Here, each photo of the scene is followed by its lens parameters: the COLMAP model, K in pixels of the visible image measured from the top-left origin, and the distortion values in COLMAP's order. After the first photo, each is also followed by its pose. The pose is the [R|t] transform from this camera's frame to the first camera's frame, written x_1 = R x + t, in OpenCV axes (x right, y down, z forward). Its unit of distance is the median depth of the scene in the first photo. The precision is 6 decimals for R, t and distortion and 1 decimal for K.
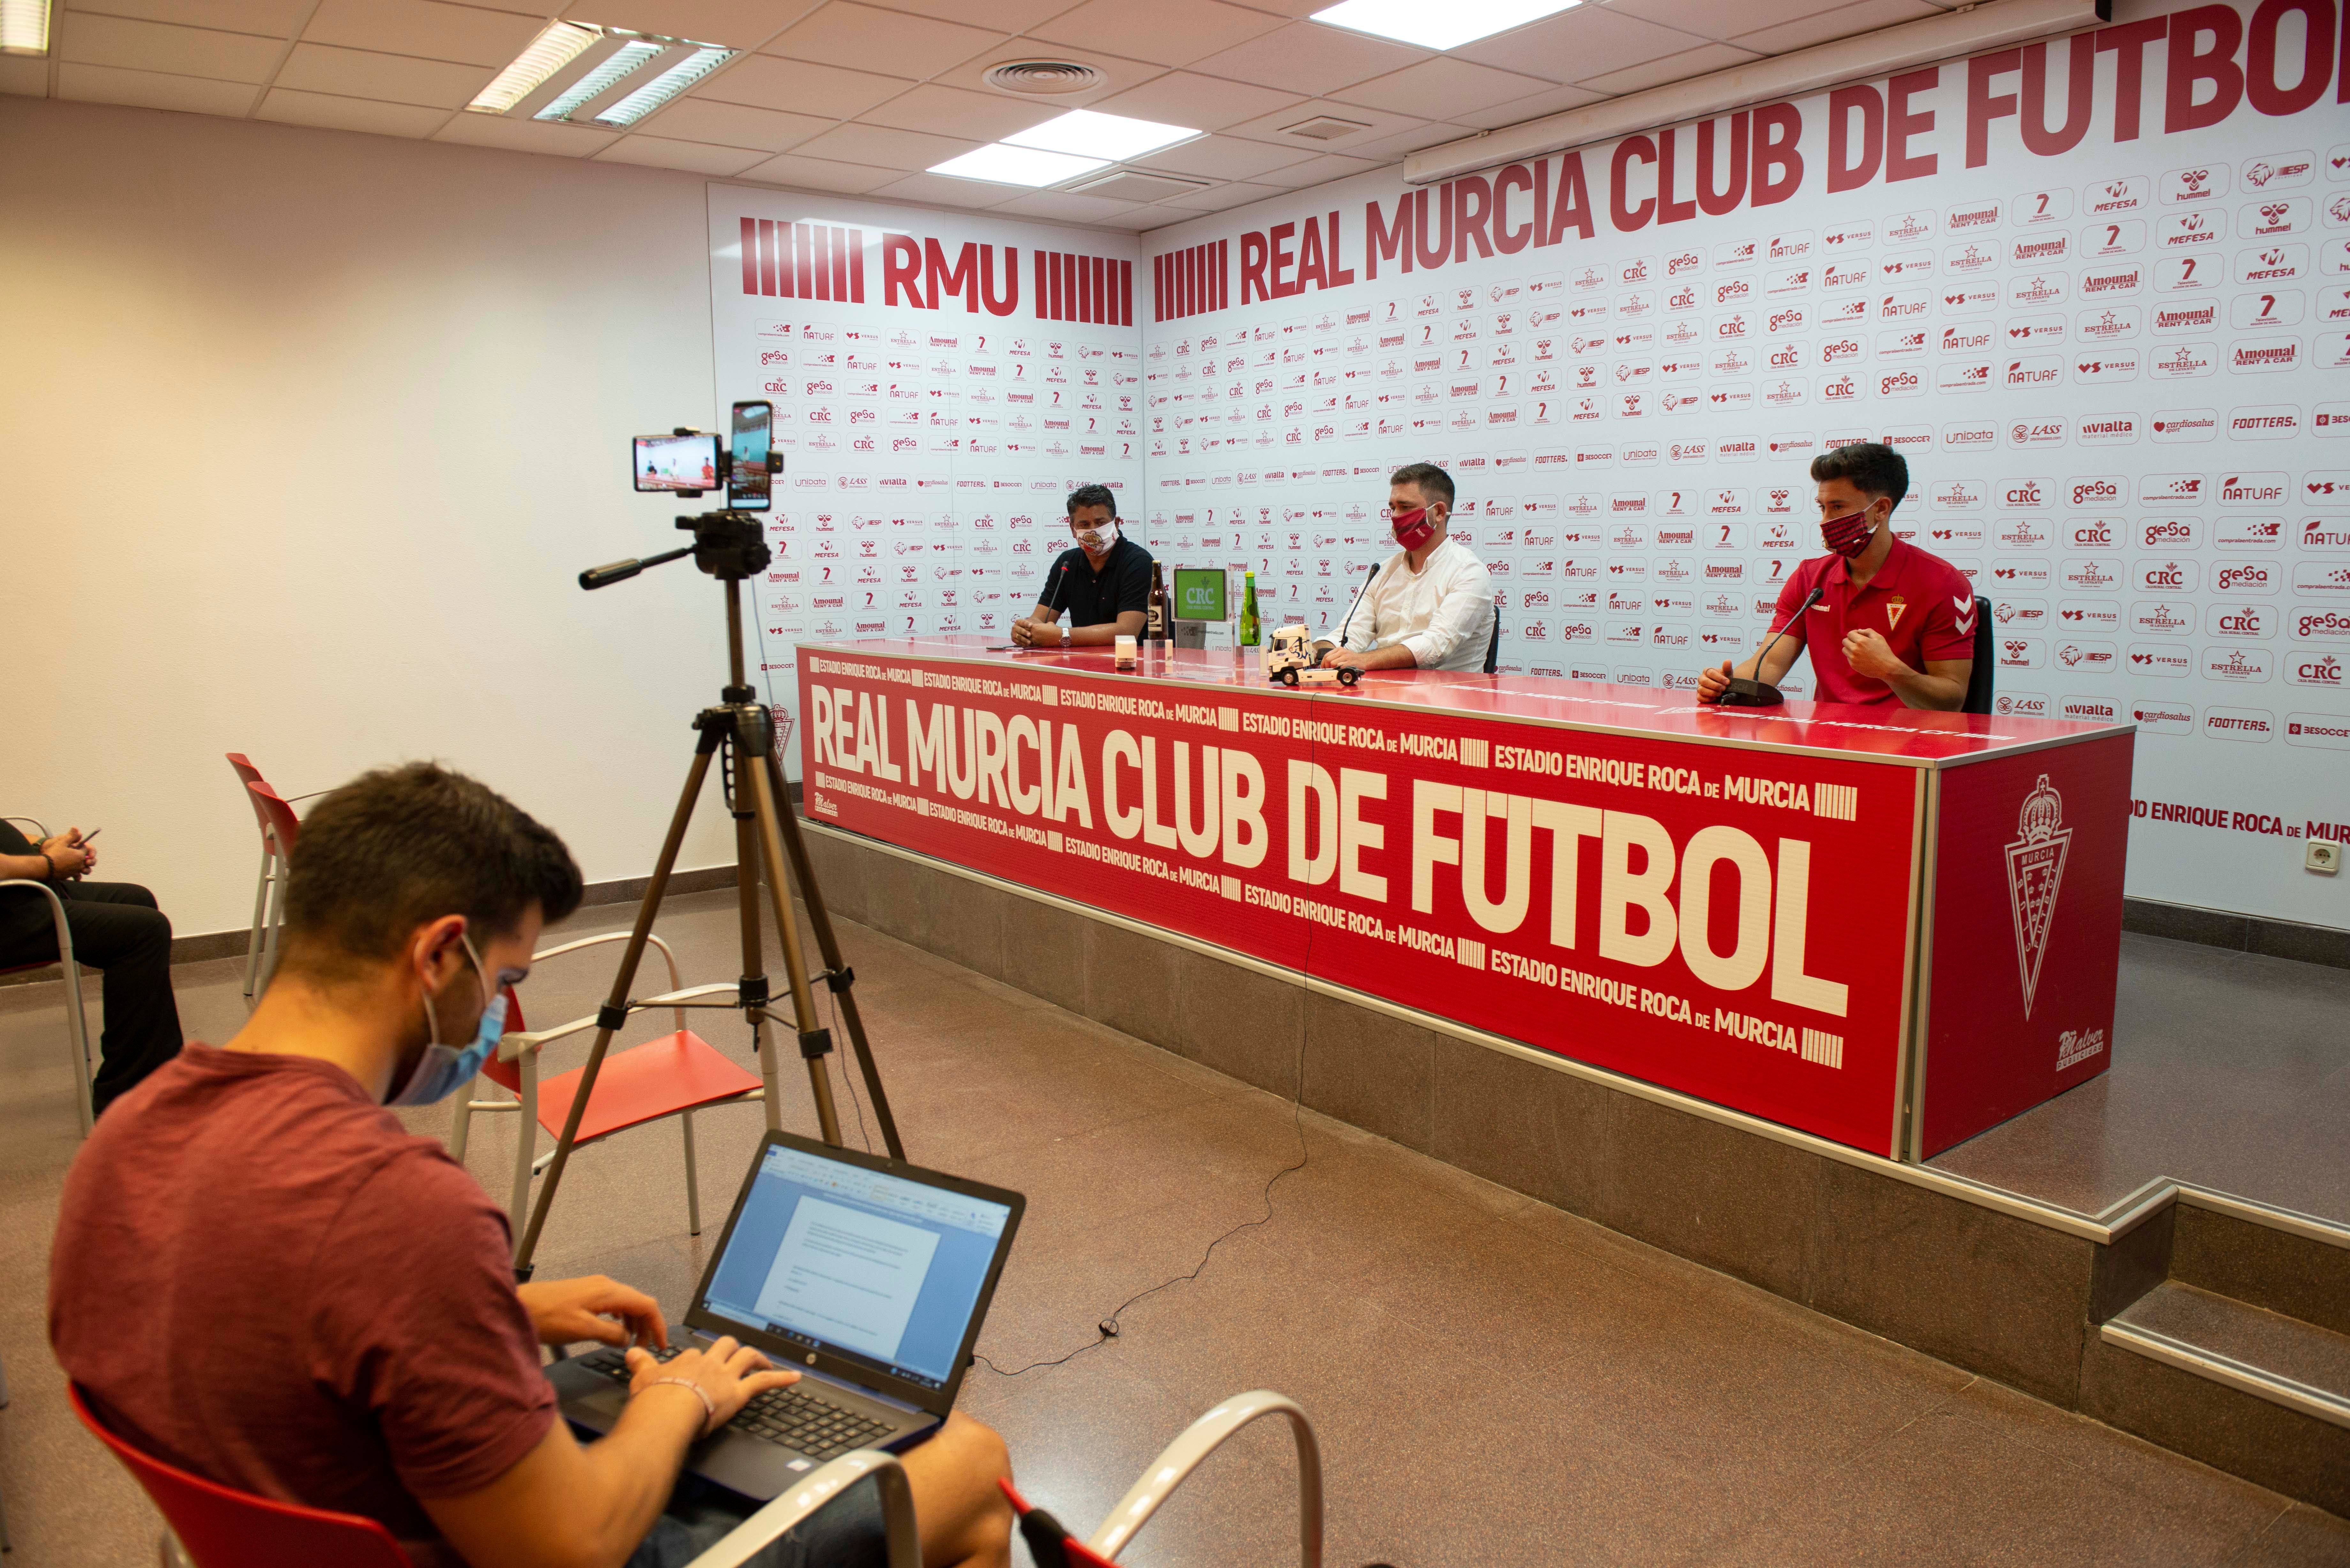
lens RADIAL K [[1607.5, 0, 1184.3], [0, 1607.5, 780.0], [0, 0, 1]] dist [-0.053584, -0.001741]
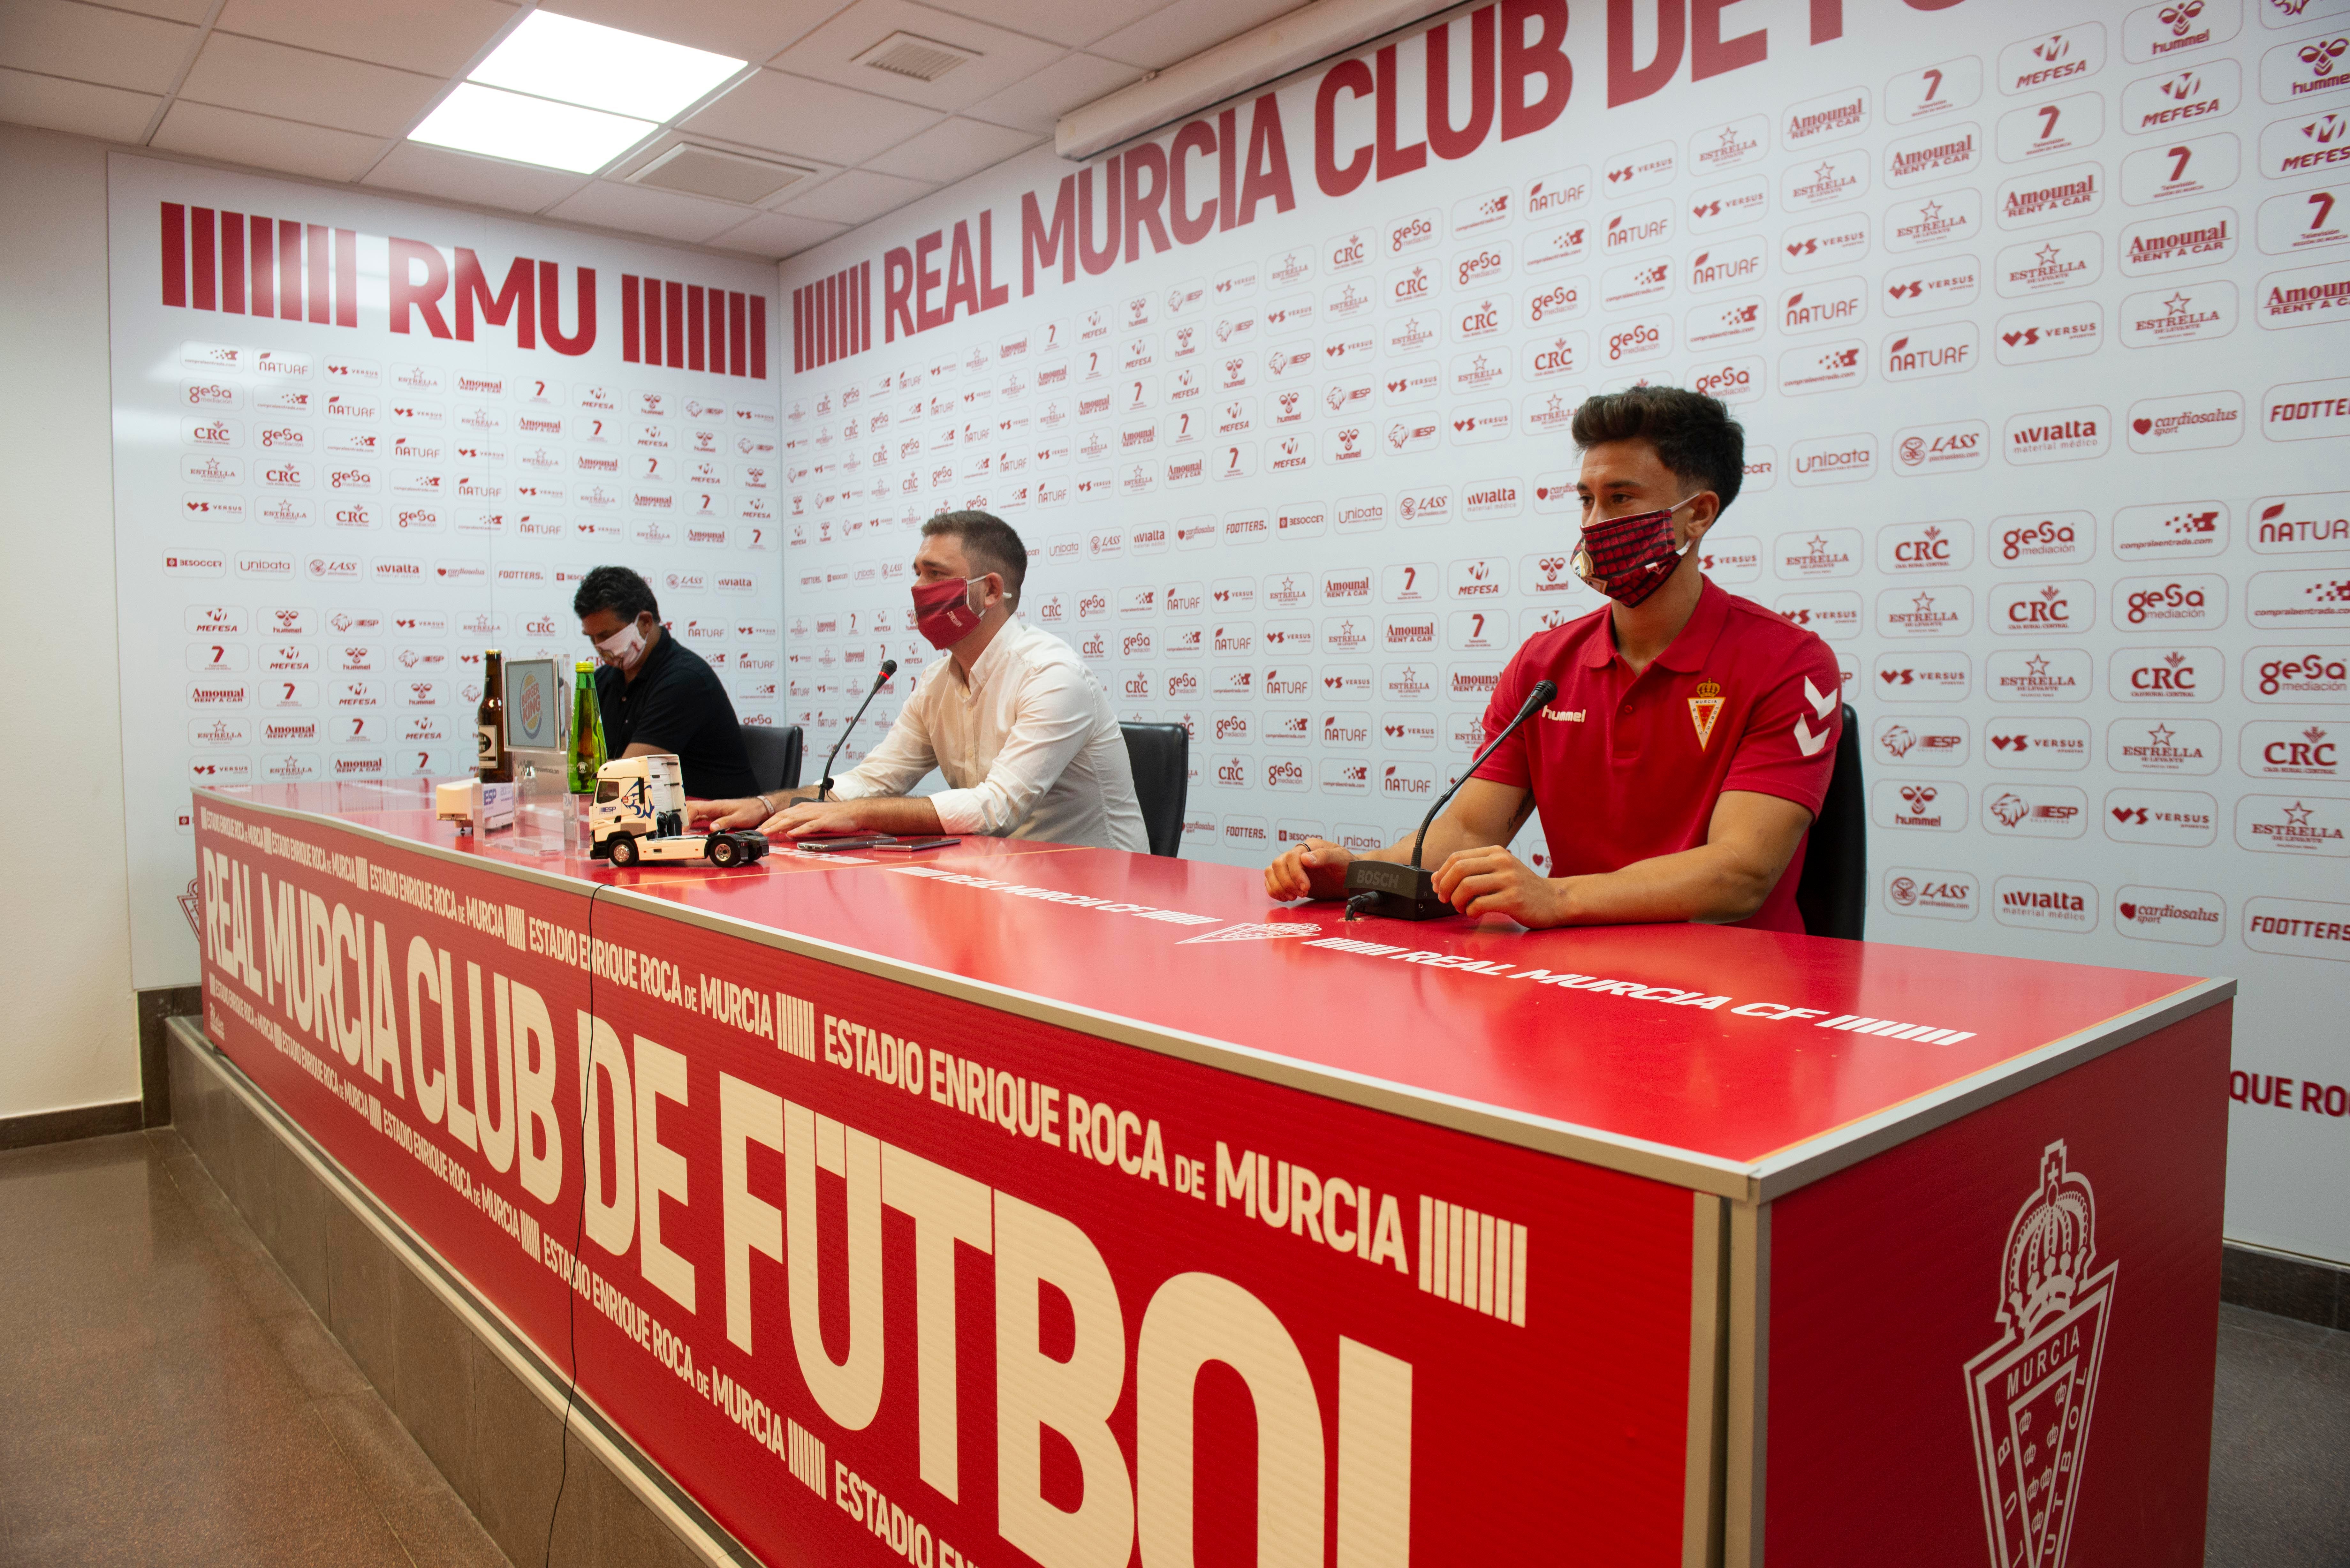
lens RADIAL K [[1607.5, 0, 1184.3], [0, 1607.5, 780.0], [0, 0, 1]] dist [-0.053584, -0.001741]
pose [[0.997782, 0.003336, 0.066487, 0.184728], [0.002743, 0.995836, -0.091121, -0.032057], [-0.066514, 0.091101, 0.993618, 0.374497]]
